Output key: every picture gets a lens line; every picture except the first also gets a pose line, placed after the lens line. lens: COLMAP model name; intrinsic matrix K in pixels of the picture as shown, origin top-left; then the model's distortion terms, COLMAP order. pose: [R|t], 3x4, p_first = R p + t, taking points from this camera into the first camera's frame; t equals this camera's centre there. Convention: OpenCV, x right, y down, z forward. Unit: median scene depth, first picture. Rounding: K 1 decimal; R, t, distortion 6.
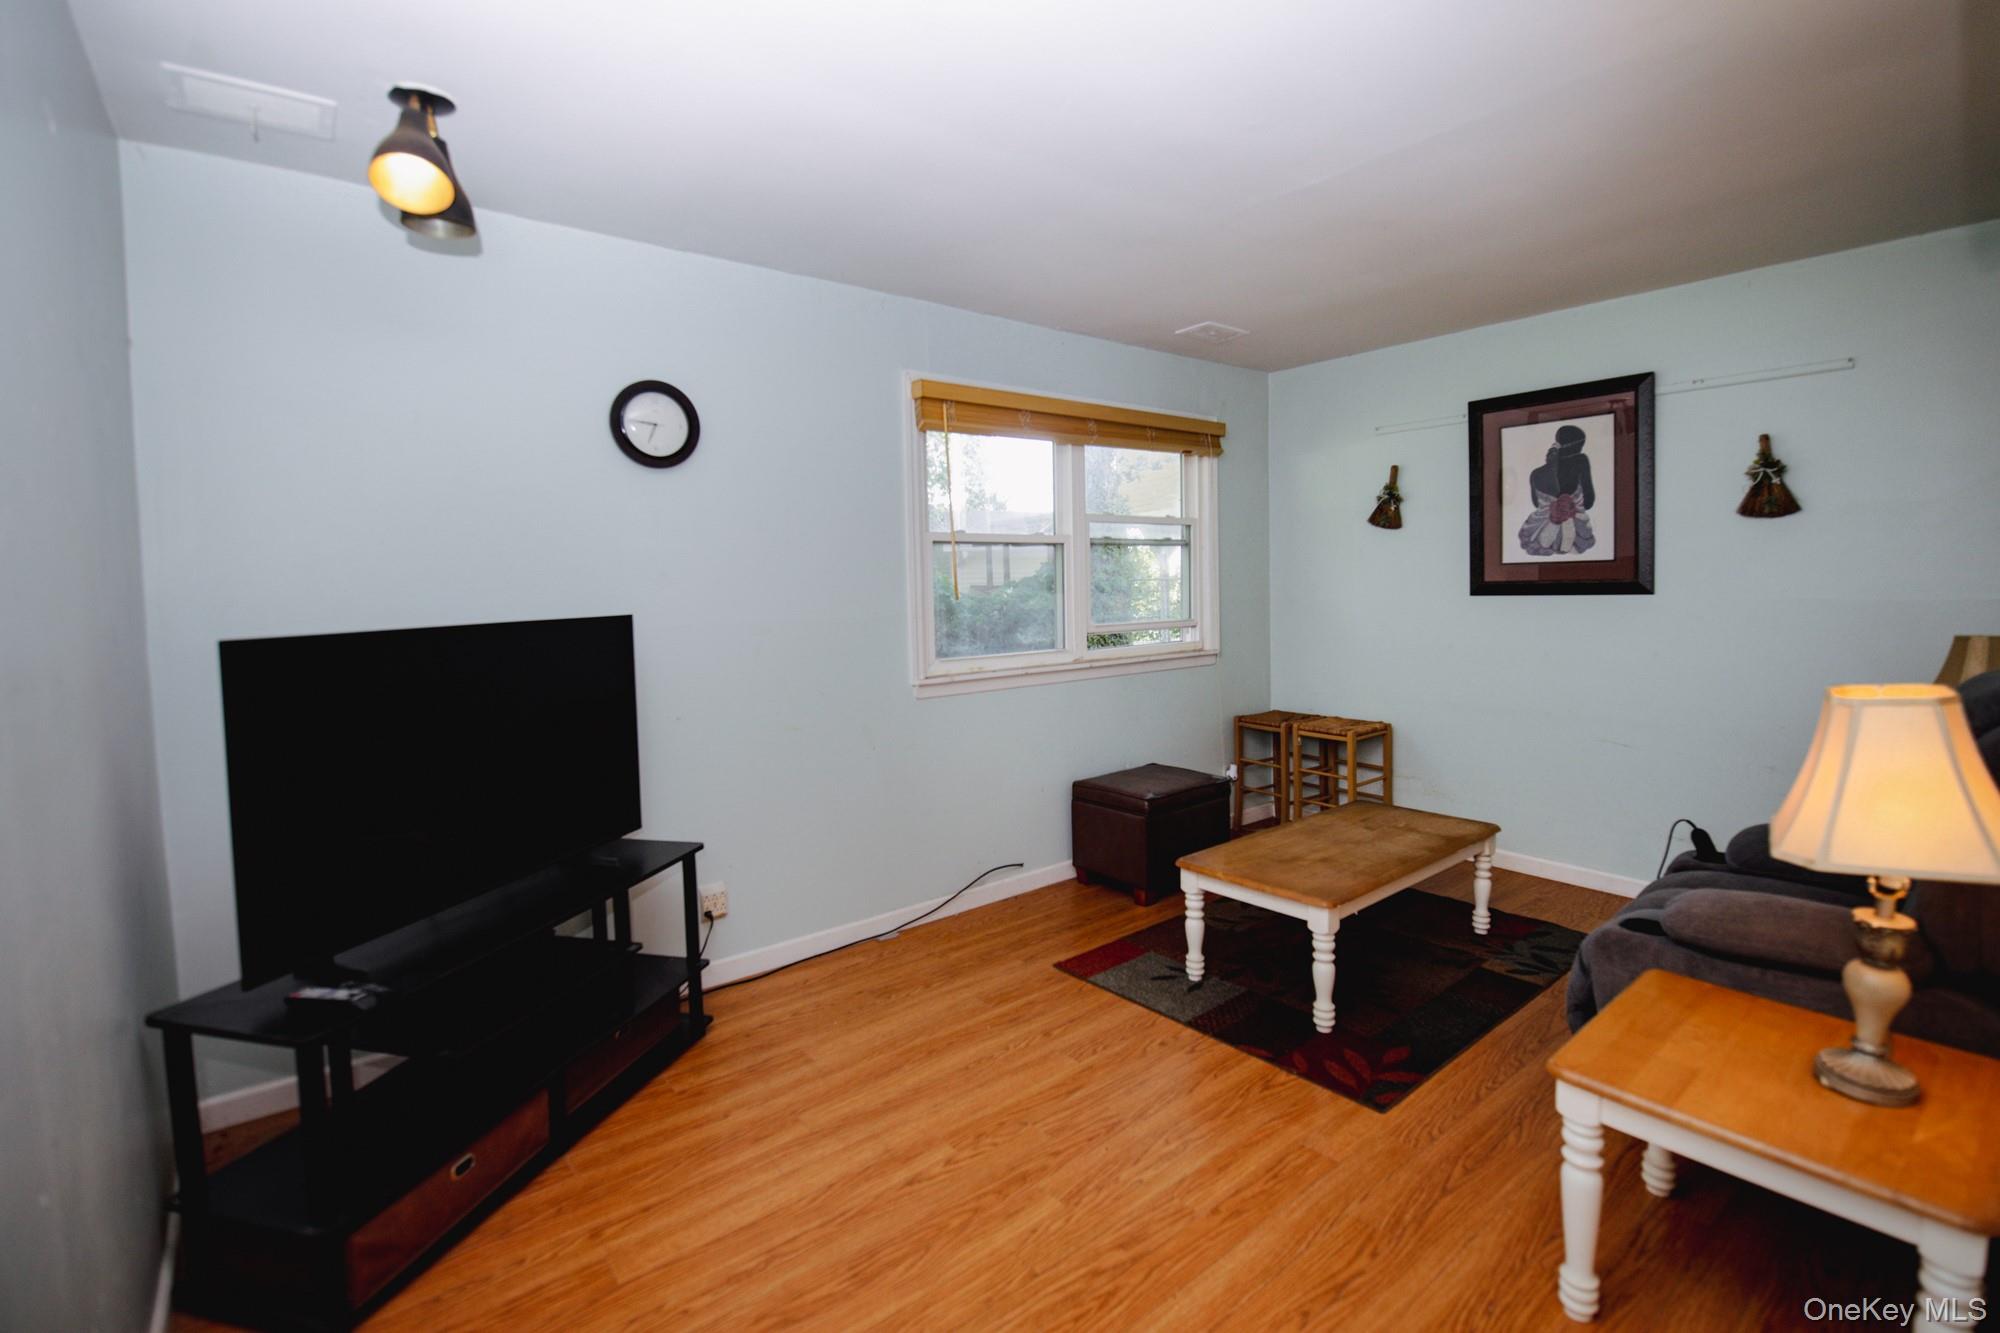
lens RADIAL K [[875.2, 0, 1049.2], [0, 875.2, 645.8], [0, 0, 1]] dist [-0.013042, -0.006443]
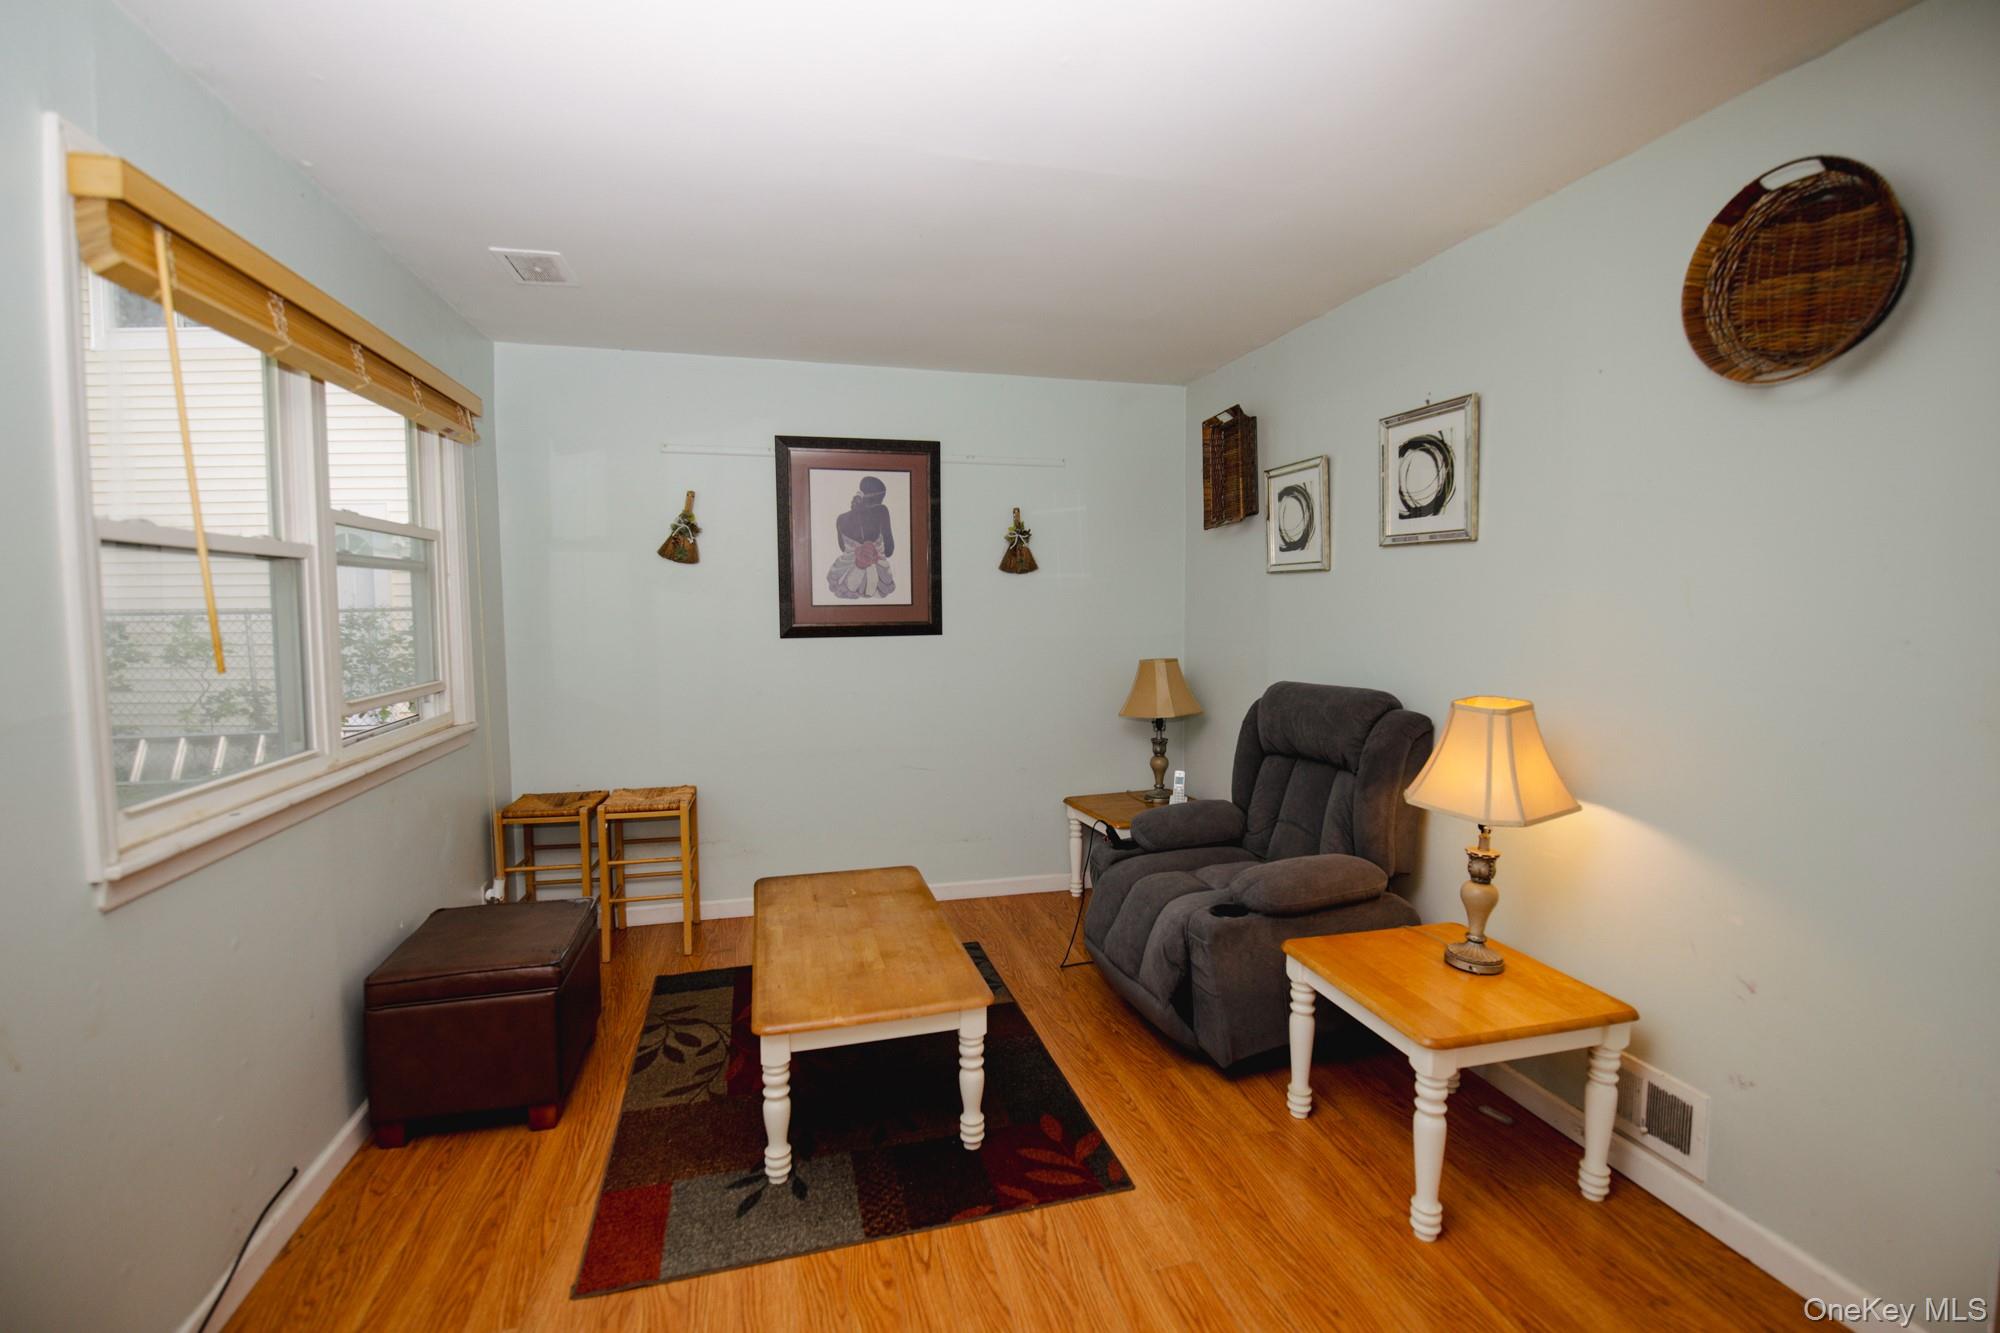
lens RADIAL K [[875.2, 0, 983.2], [0, 875.2, 669.5], [0, 0, 1]] dist [-0.013042, -0.006443]
pose [[0.450760, -0.049883, 0.891250, -0.316996], [0.060471, 0.997850, 0.025266, -0.039505], [-0.890594, 0.042506, 0.452808, 0.426281]]
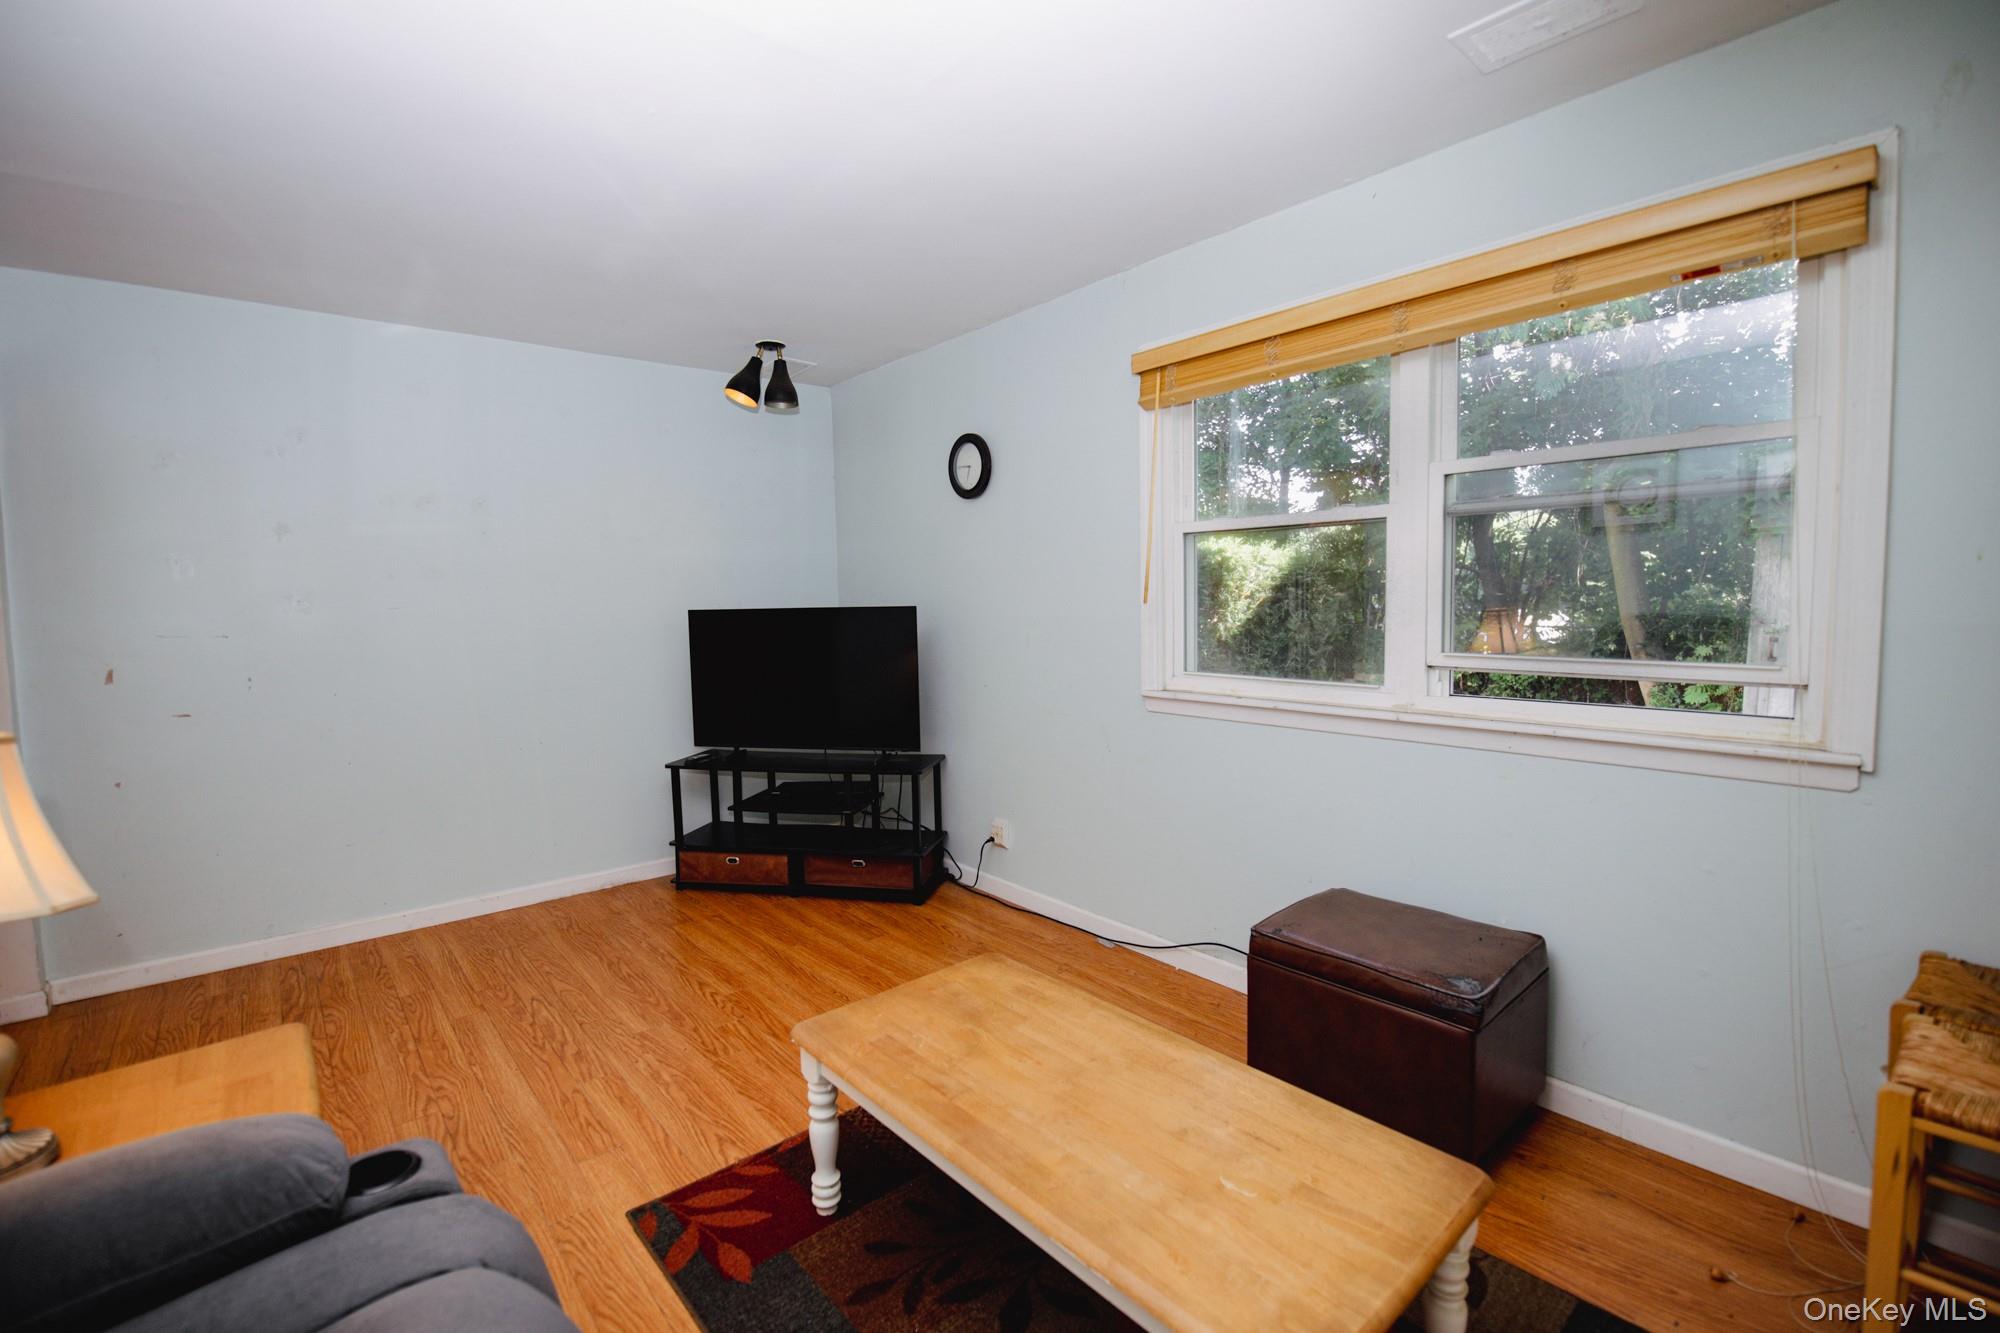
lens RADIAL K [[875.2, 0, 1009.2], [0, 875.2, 661.3], [0, 0, 1]] dist [-0.013042, -0.006443]
pose [[0.025919, 0.100761, -0.994573, 0.736428], [-0.058061, 0.993379, 0.099127, -0.070959], [0.997977, 0.055177, 0.031597, 0.815294]]
